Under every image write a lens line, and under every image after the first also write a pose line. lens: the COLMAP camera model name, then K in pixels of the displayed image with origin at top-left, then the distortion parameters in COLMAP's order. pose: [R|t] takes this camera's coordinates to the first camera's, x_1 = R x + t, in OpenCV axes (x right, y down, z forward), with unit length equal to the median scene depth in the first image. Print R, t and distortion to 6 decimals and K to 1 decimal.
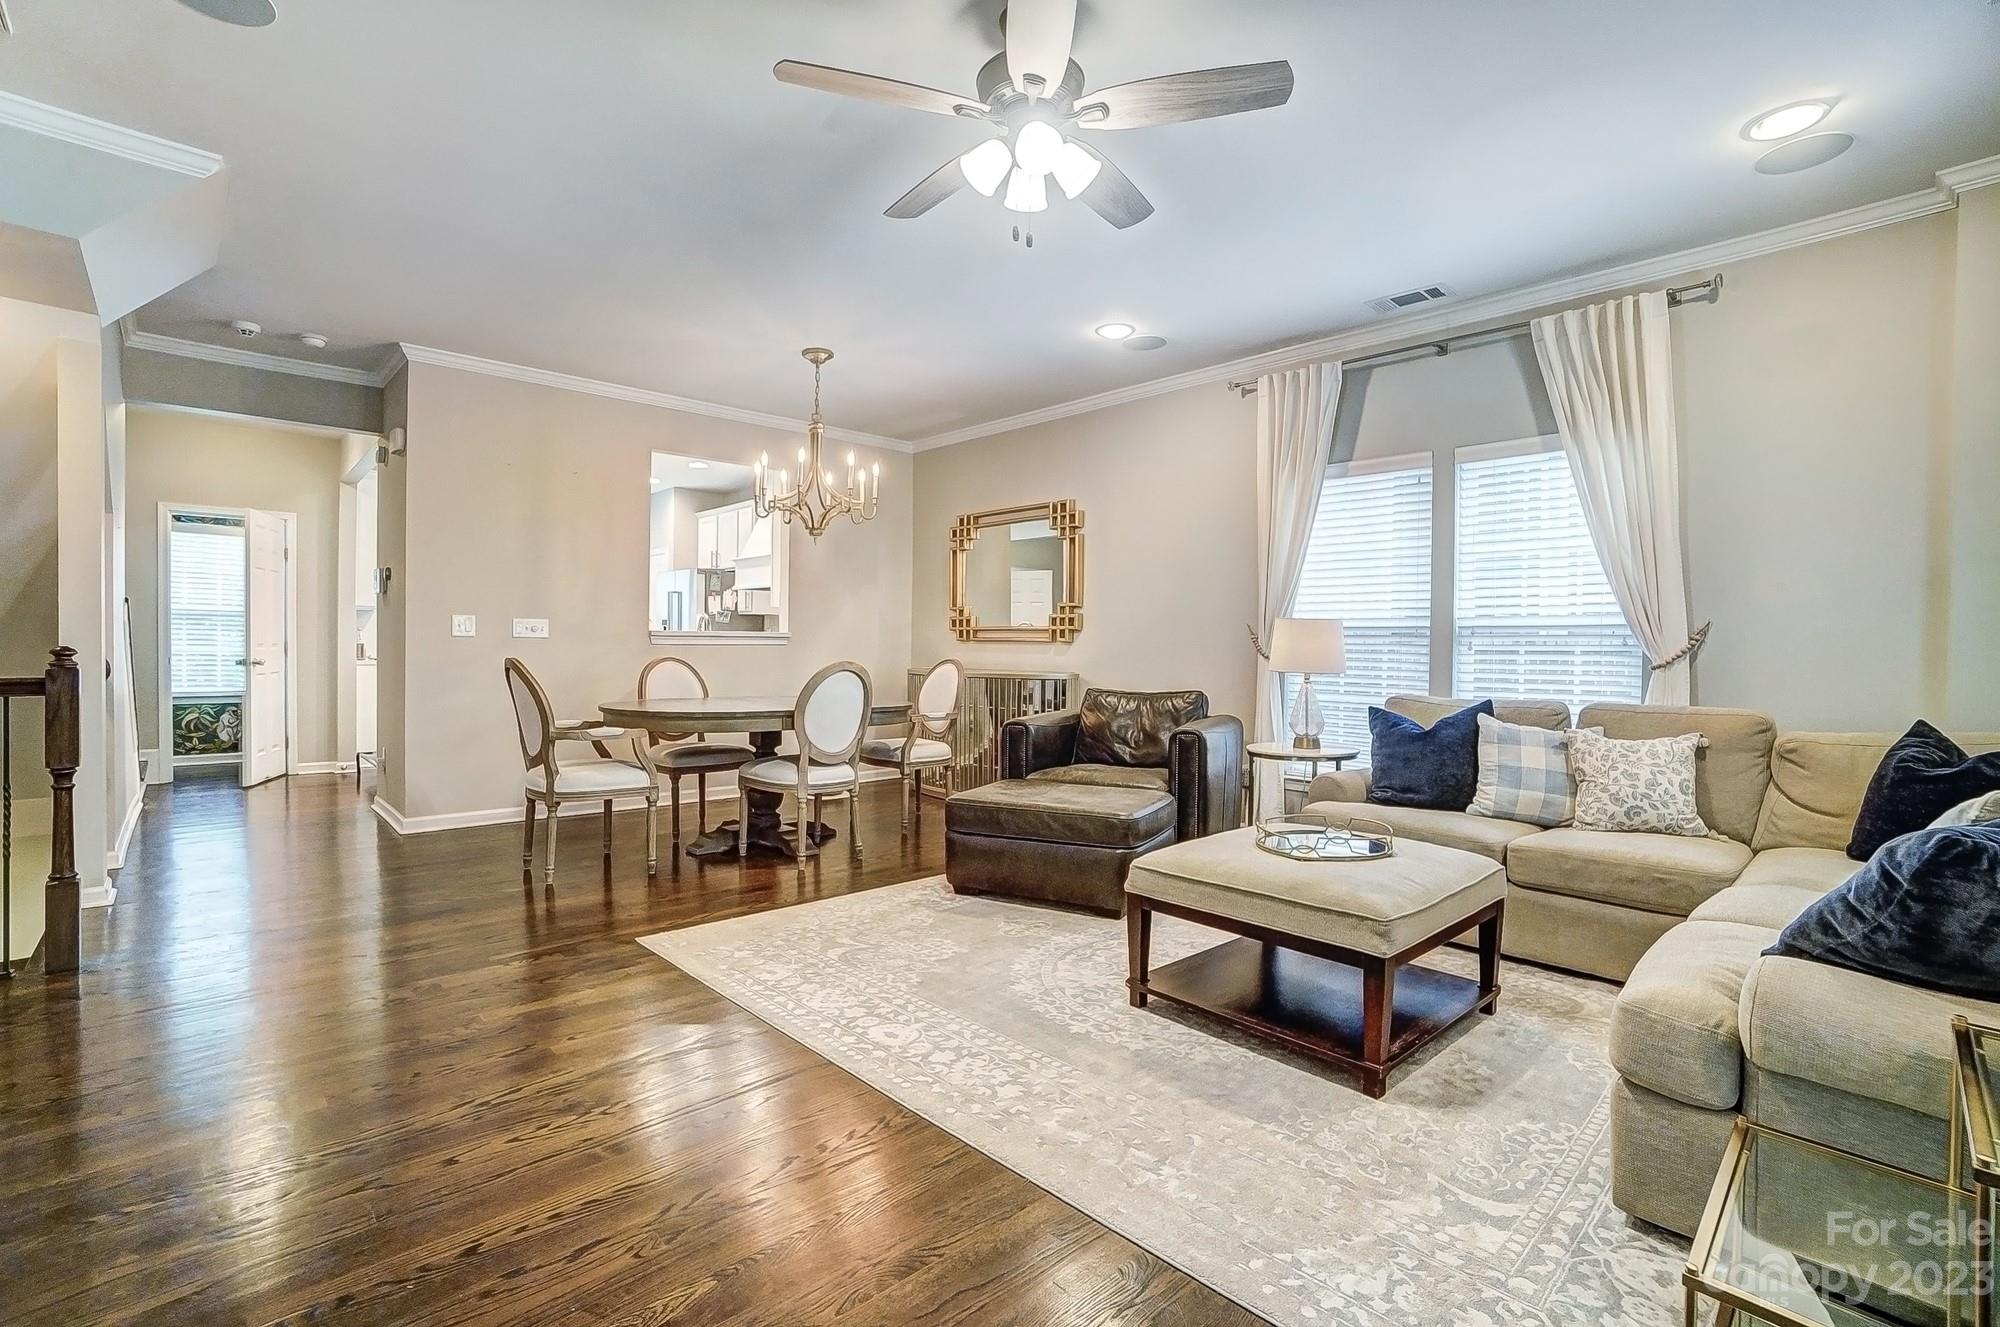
lens RADIAL K [[906.4, 0, 989.8], [0, 906.4, 657.7], [0, 0, 1]] dist [-0.064248, 0.024909]
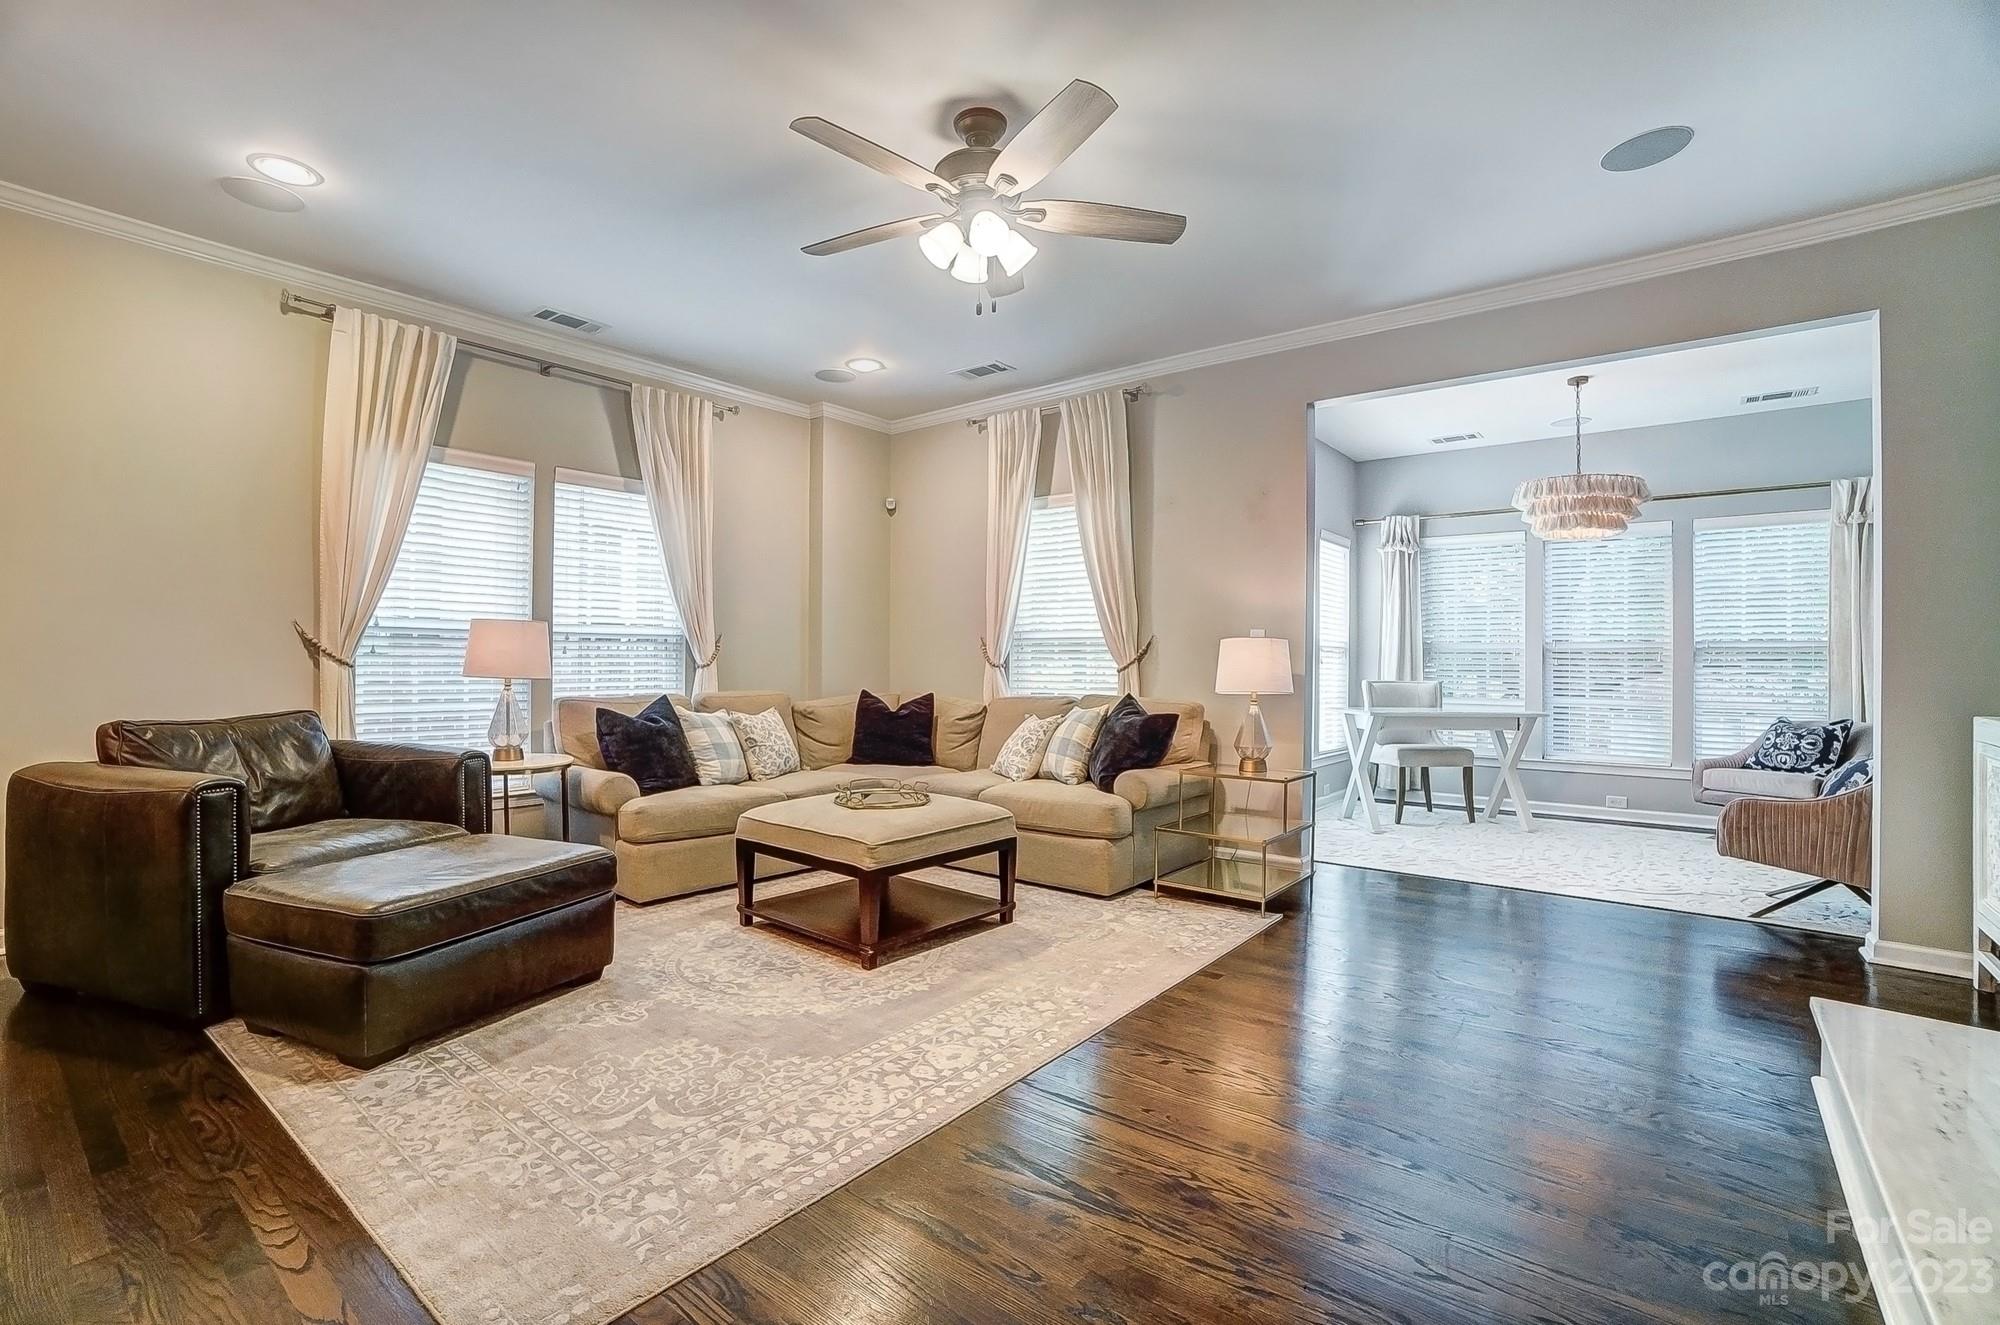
lens RADIAL K [[890.4, 0, 991.5], [0, 890.4, 657.6], [0, 0, 1]] dist [-0.065686, 0.026218]
pose [[-0.140716, -0.007728, 0.990020, -0.618078], [0.002249, 0.999964, 0.008125, -0.011296], [-0.990047, 0.003370, -0.140694, 0.639470]]
